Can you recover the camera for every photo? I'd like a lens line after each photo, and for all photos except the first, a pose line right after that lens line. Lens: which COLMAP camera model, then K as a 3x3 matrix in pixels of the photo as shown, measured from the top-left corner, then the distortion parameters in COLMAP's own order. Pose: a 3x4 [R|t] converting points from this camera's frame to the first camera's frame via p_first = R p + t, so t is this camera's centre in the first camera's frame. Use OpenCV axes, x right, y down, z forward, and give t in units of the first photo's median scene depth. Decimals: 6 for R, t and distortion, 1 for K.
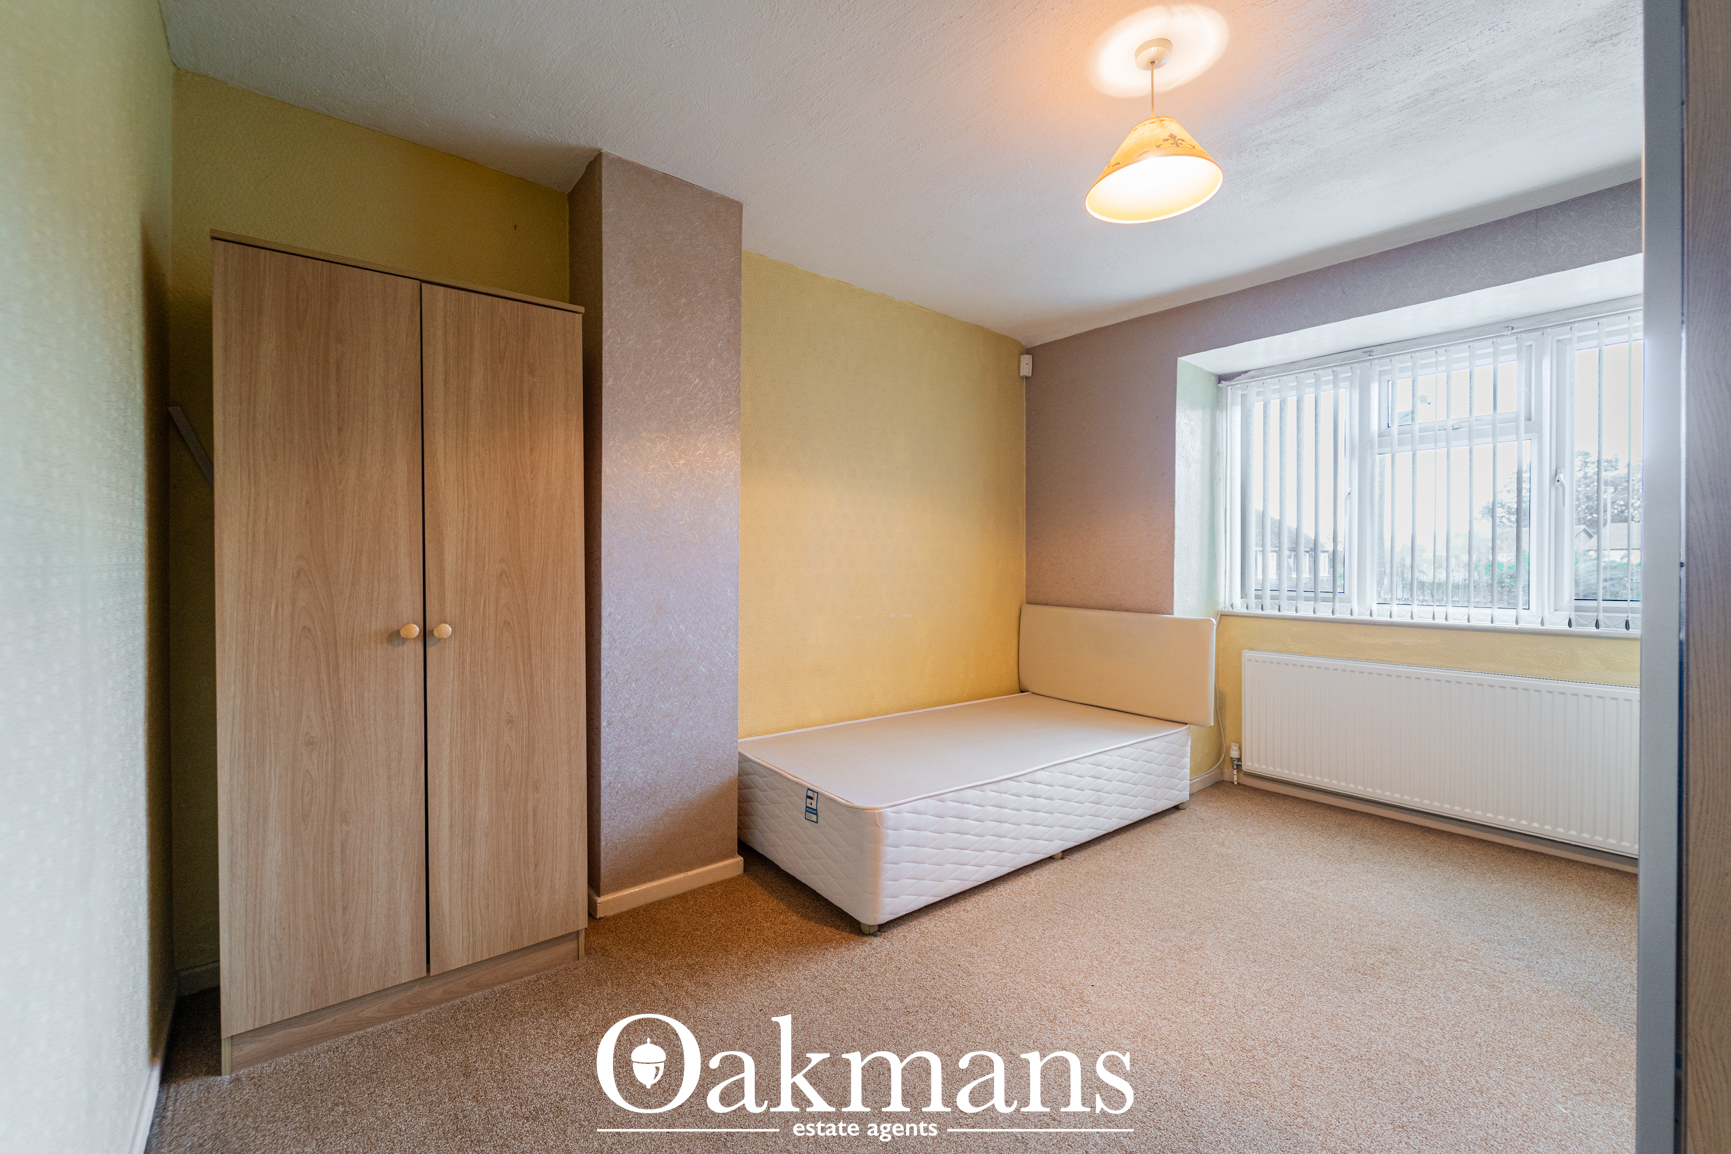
lens RADIAL K [[711.7, 0, 855.2], [0, 711.7, 568.5], [0, 0, 1]] dist [0.002189, -0.002788]
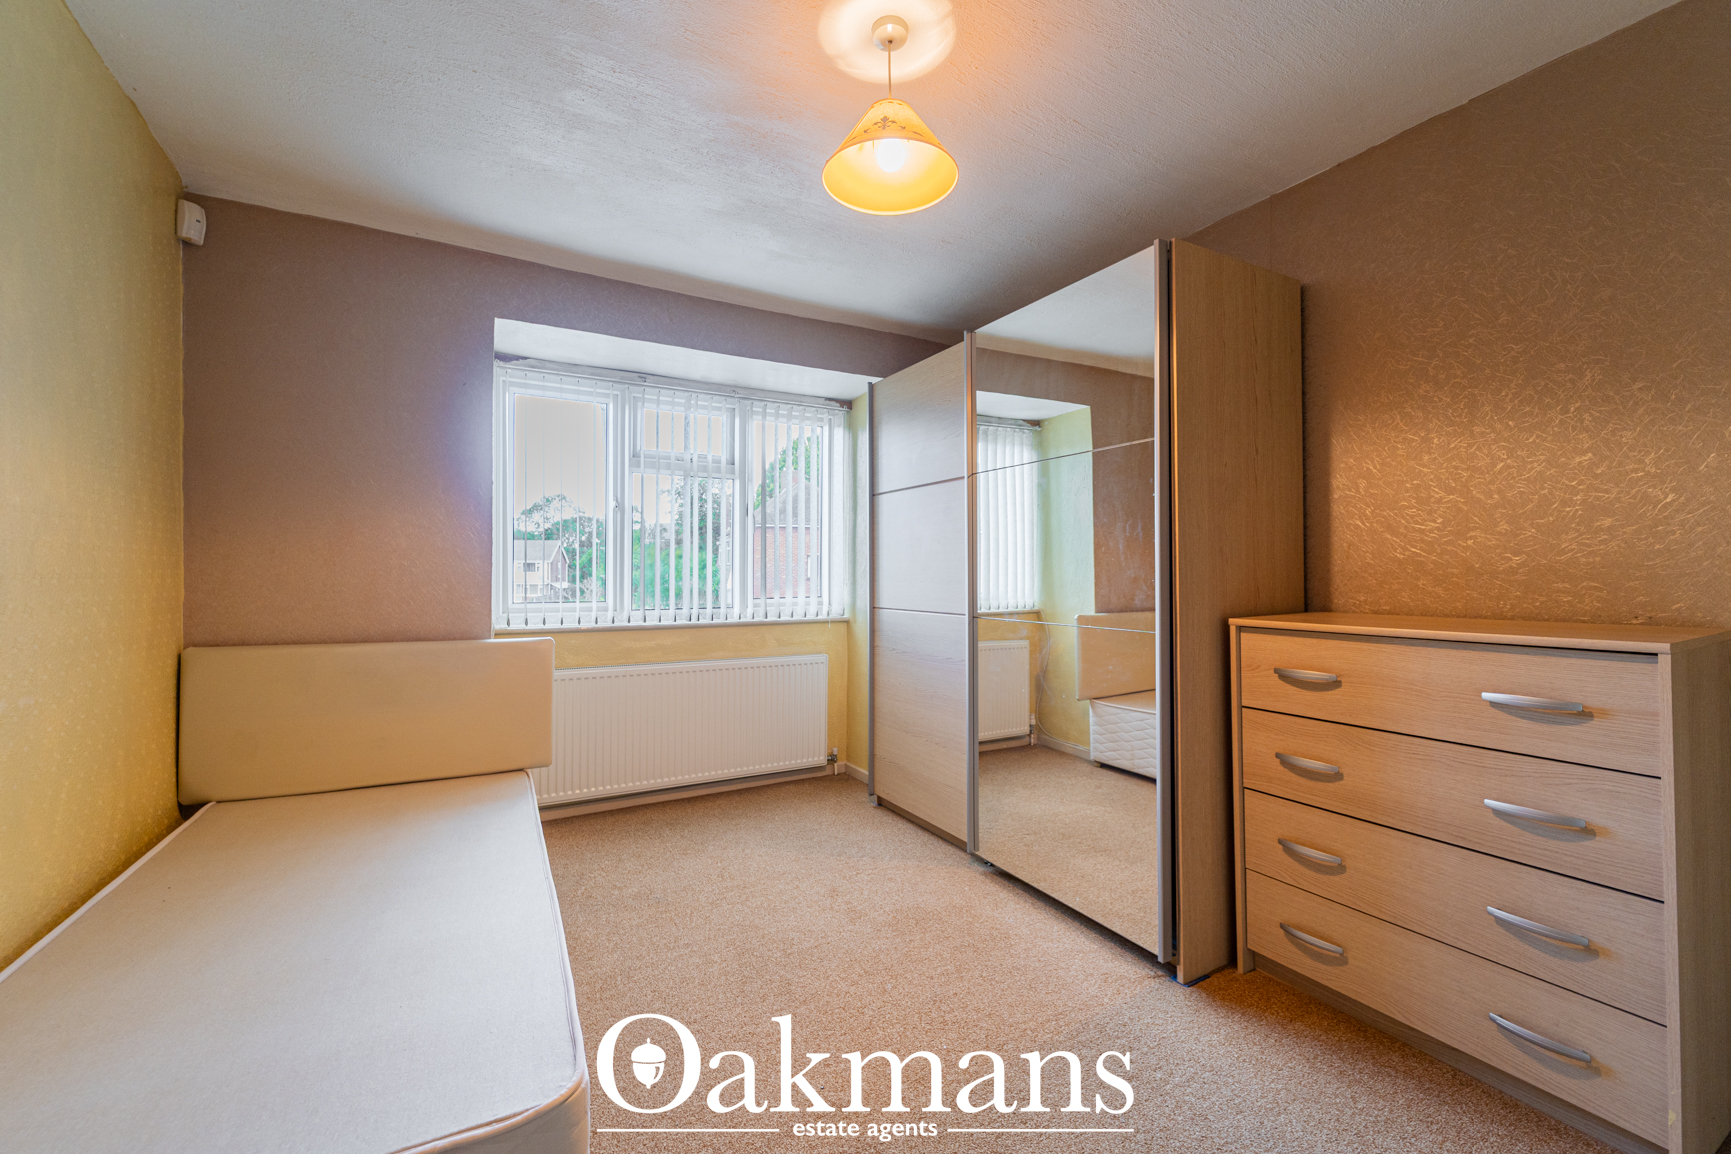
lens RADIAL K [[711.7, 0, 855.2], [0, 711.7, 568.5], [0, 0, 1]] dist [0.002189, -0.002788]
pose [[0.161749, 0.003675, 0.986825, -0.291524], [0.009880, 0.999937, -0.005343, -0.005167], [-0.986782, 0.010614, 0.161703, 0.506968]]
